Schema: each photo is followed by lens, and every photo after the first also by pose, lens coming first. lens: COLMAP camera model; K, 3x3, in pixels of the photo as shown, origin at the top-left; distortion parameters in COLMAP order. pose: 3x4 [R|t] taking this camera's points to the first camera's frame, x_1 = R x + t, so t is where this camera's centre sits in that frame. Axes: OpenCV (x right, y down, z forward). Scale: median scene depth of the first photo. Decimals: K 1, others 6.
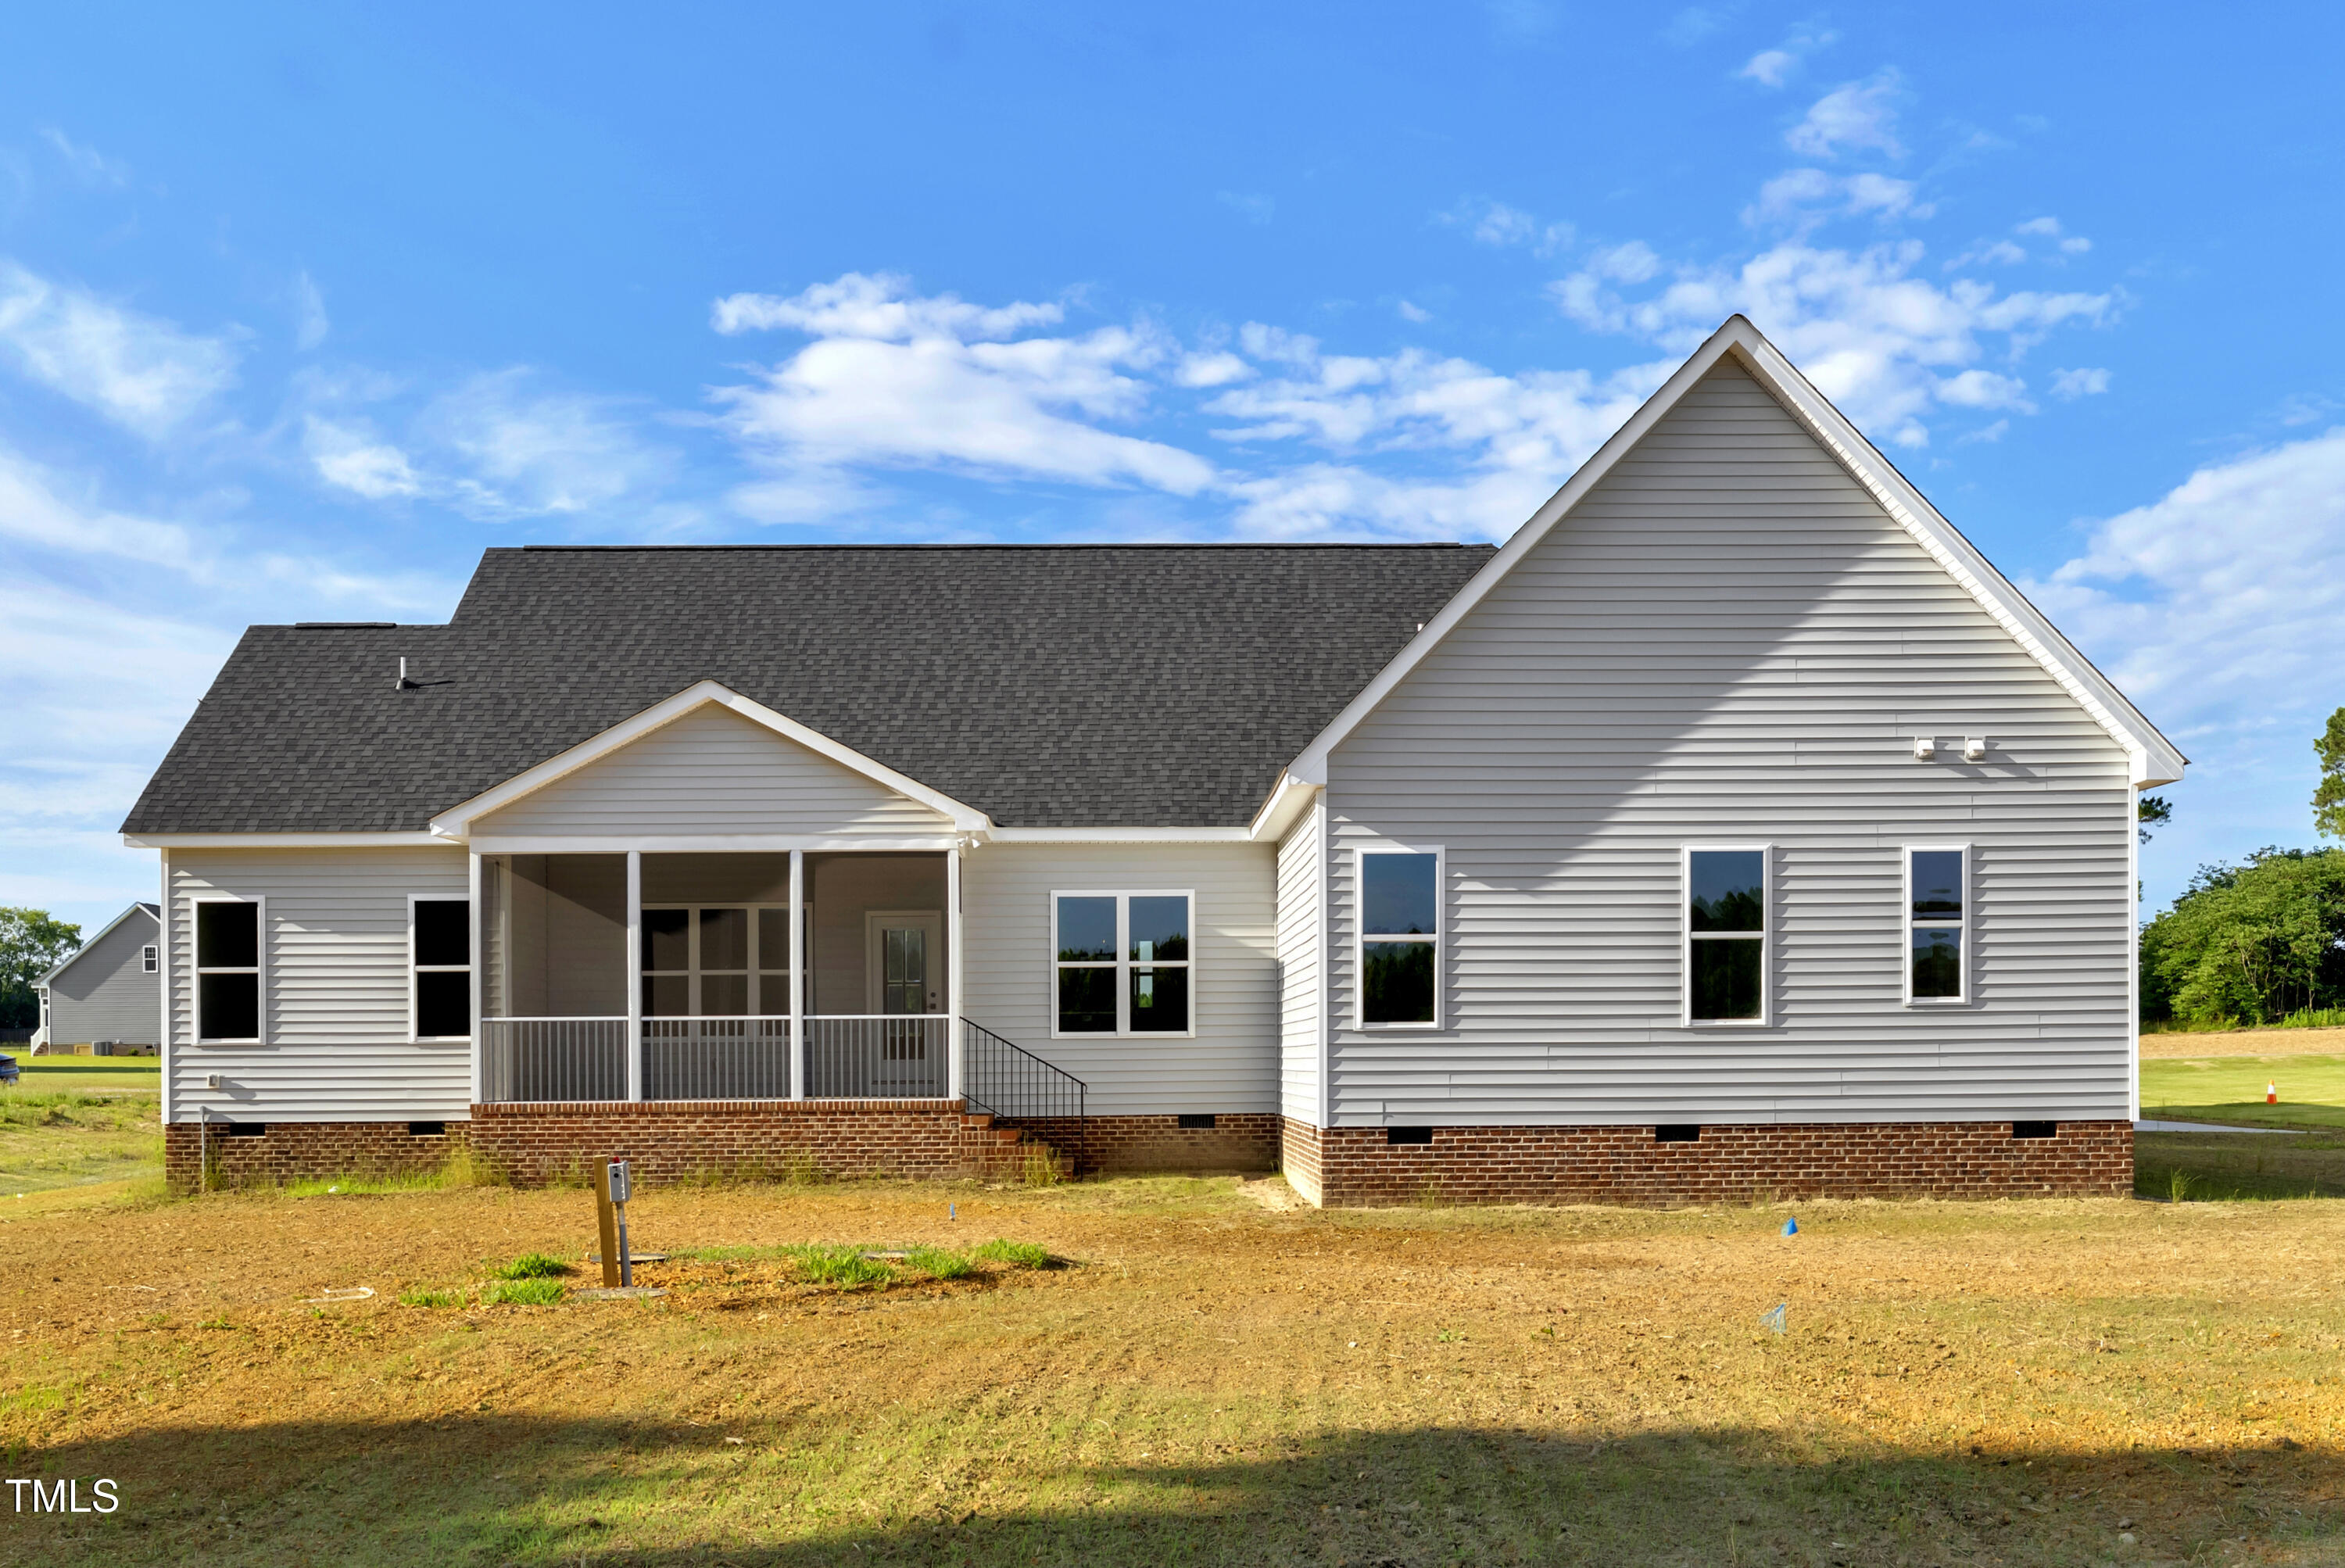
lens RADIAL K [[2409.3, 0, 1170.6], [0, 2409.3, 720.7], [0, 0, 1]] dist [-0.005017, 0.001016]
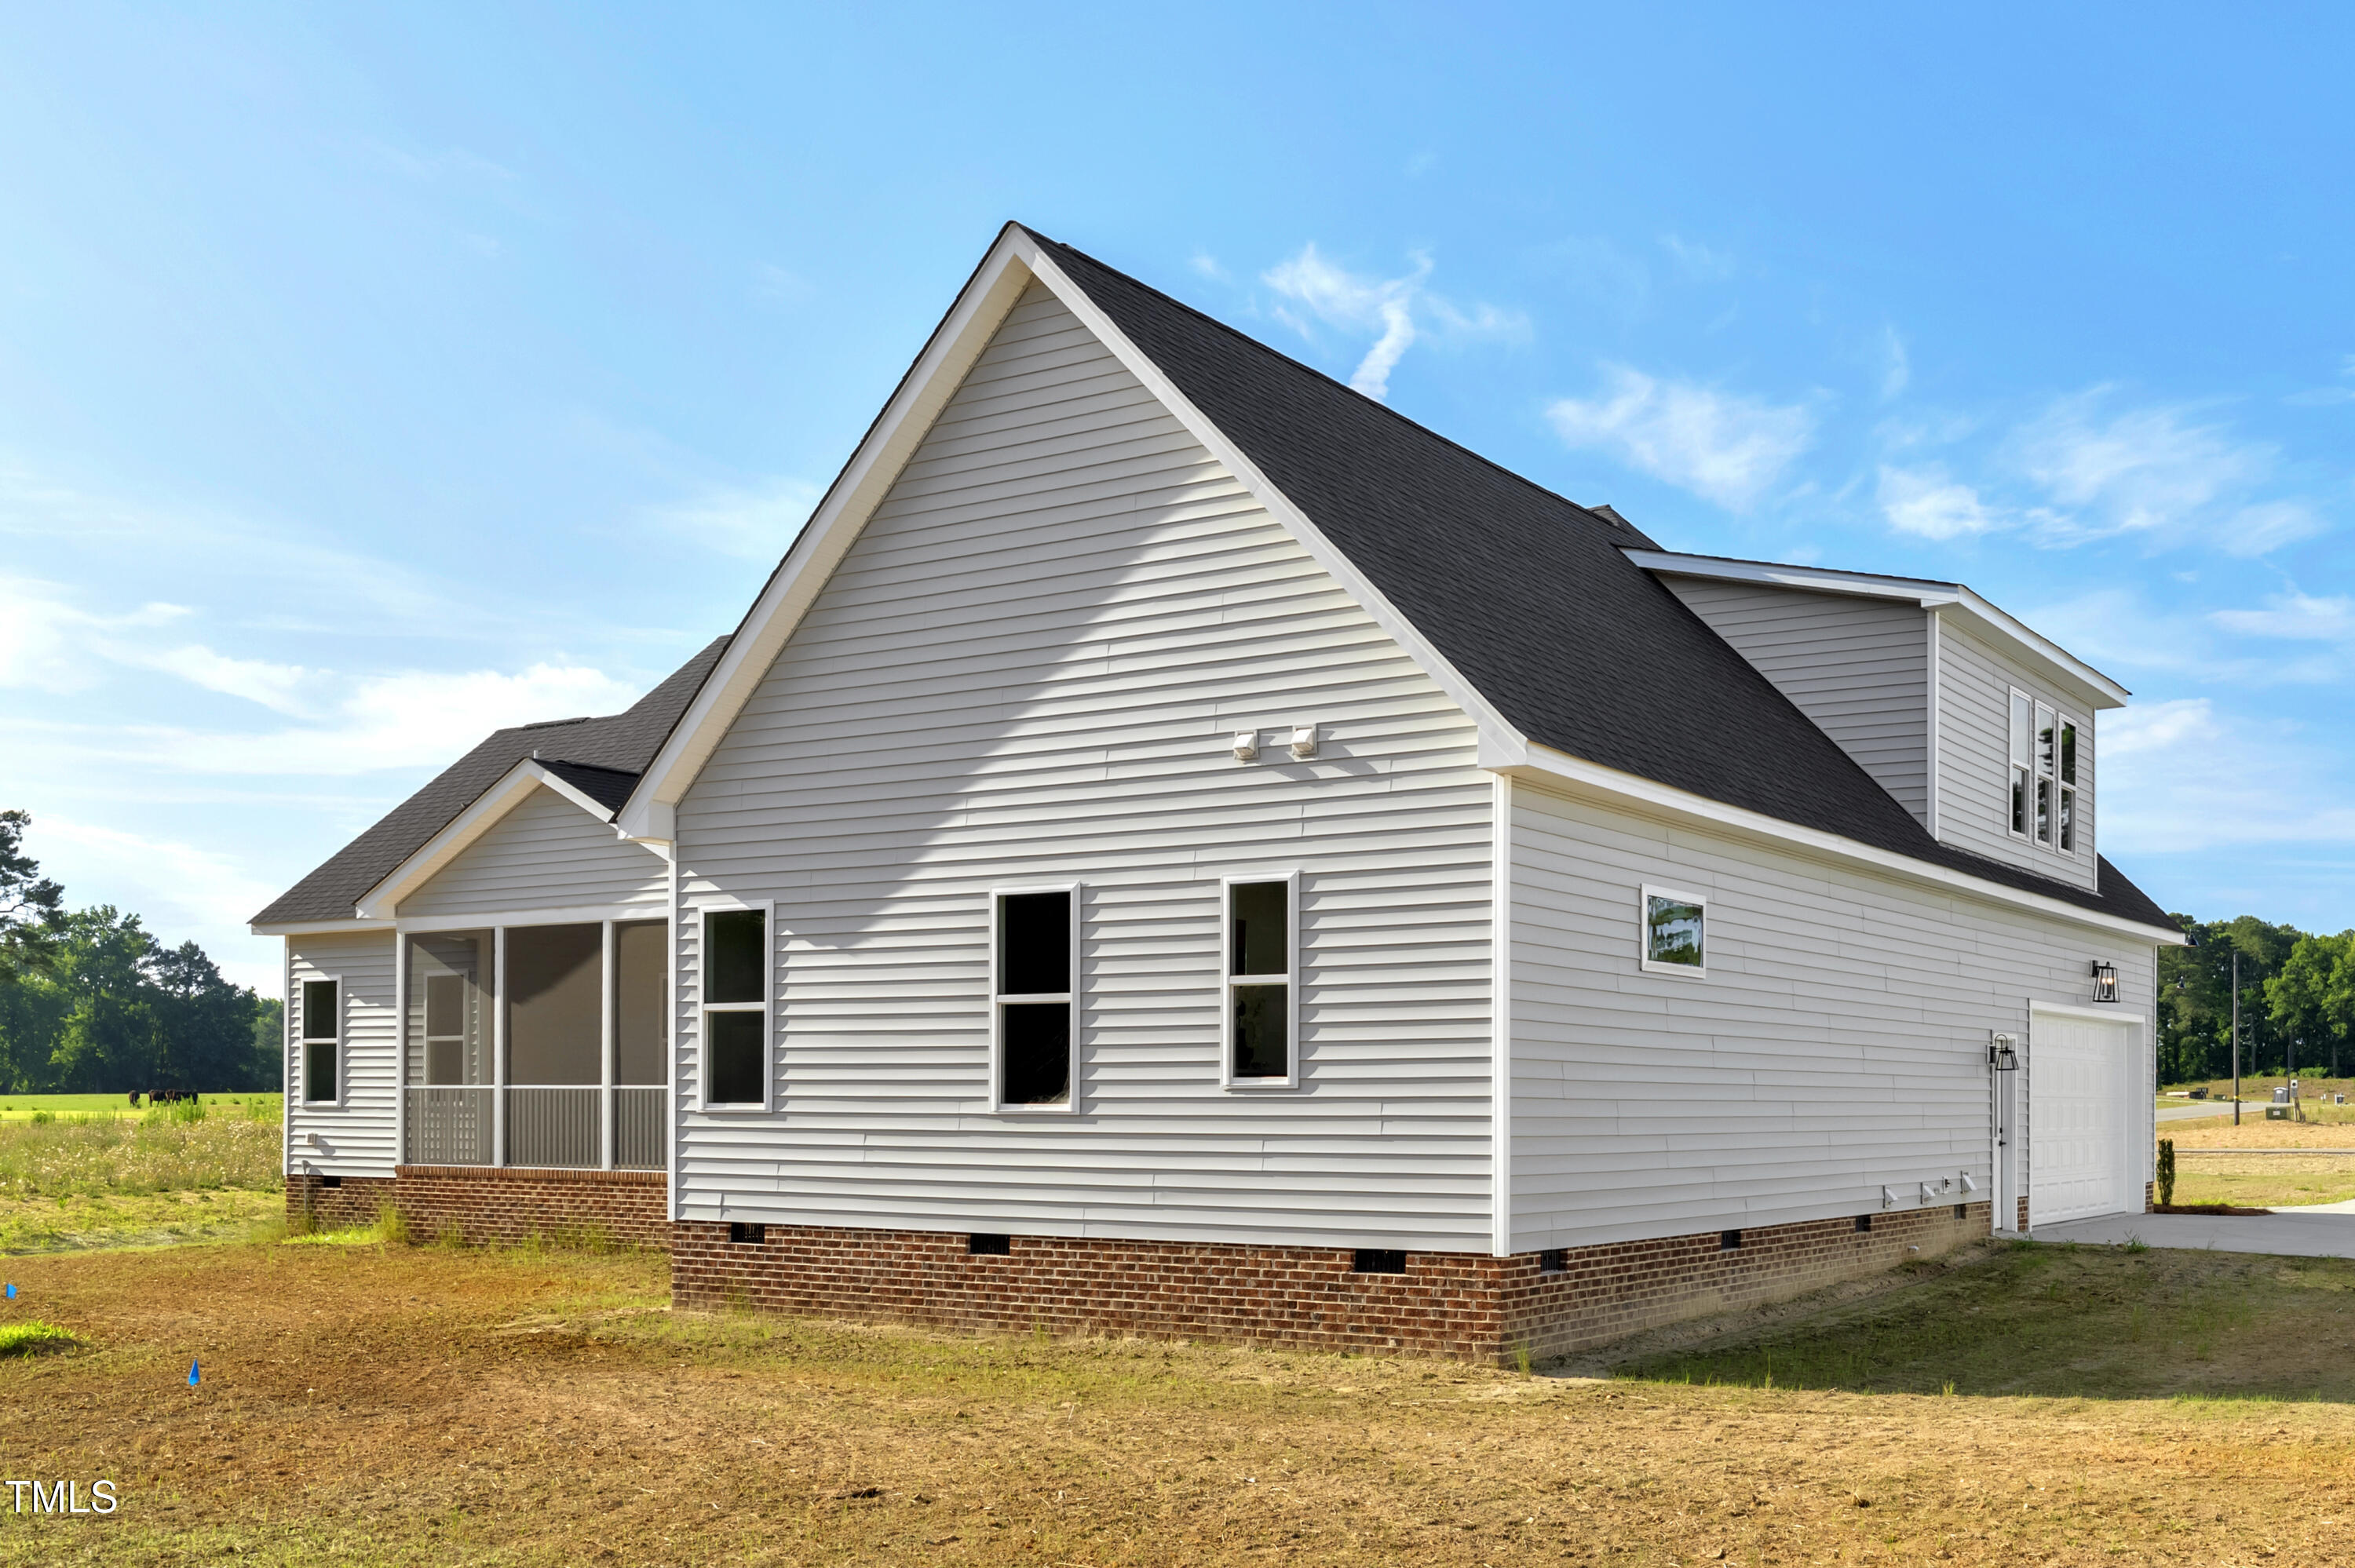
lens RADIAL K [[2395.9, 0, 1177.5], [0, 2395.9, 784.0], [0, 0, 1]] dist [-0.006279, 0.003150]
pose [[0.818484, -0.065233, -0.570815, 0.726914], [0.070428, 0.997432, -0.013001, 0.031849], [0.570197, -0.029560, 0.820976, 0.378244]]
